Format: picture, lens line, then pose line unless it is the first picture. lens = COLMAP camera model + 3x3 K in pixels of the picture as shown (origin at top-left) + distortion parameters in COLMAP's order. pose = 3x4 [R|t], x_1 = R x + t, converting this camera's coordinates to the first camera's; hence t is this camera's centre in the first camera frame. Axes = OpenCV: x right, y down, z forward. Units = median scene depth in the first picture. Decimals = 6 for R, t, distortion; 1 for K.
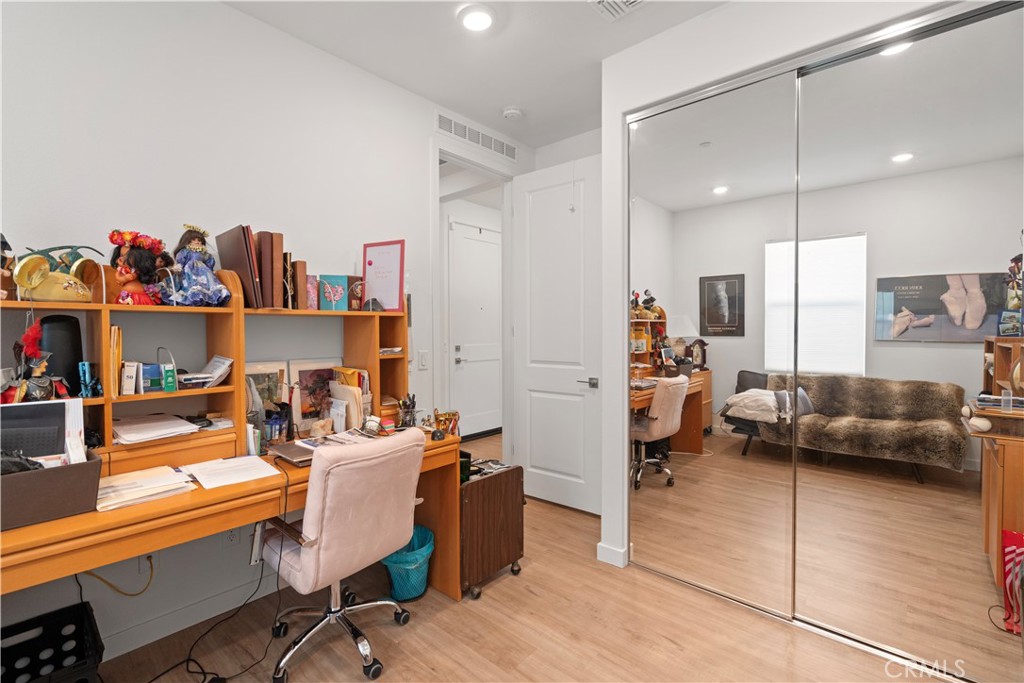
lens RADIAL K [[458.5, 0, 510.1], [0, 458.5, 336.3], [0, 0, 1]] dist [-0.001728, 0.000204]
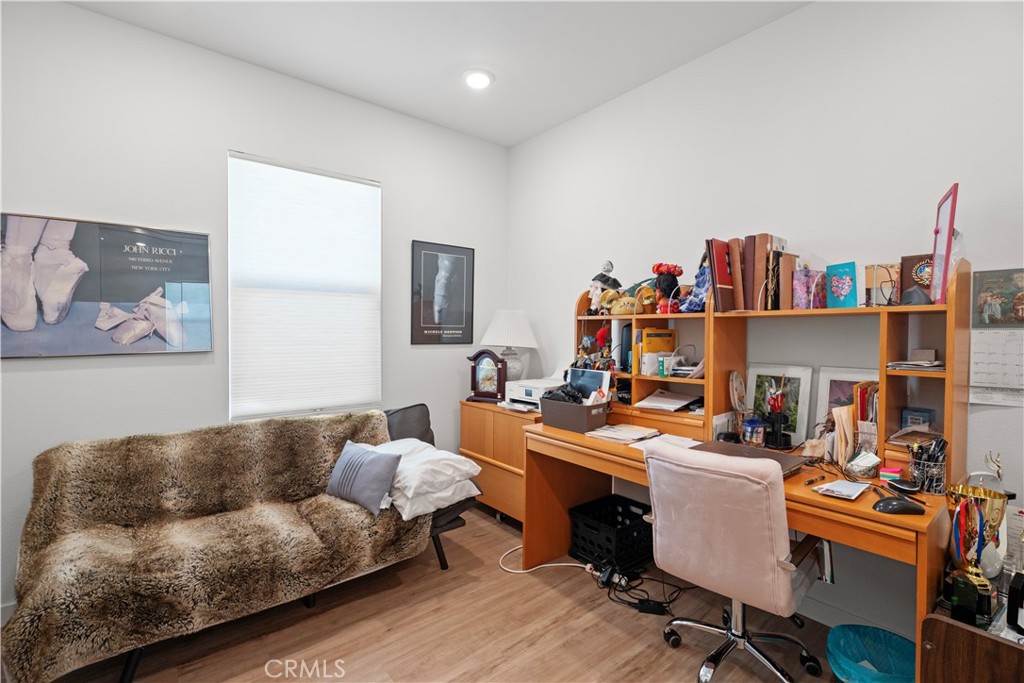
lens RADIAL K [[458.5, 0, 510.1], [0, 458.5, 336.3], [0, 0, 1]] dist [-0.001728, 0.000204]
pose [[-0.159439, 0.012872, -0.987124, 0.607541], [-0.017598, 0.999719, 0.015879, -0.011977], [0.987051, 0.019903, -0.159168, 0.689694]]
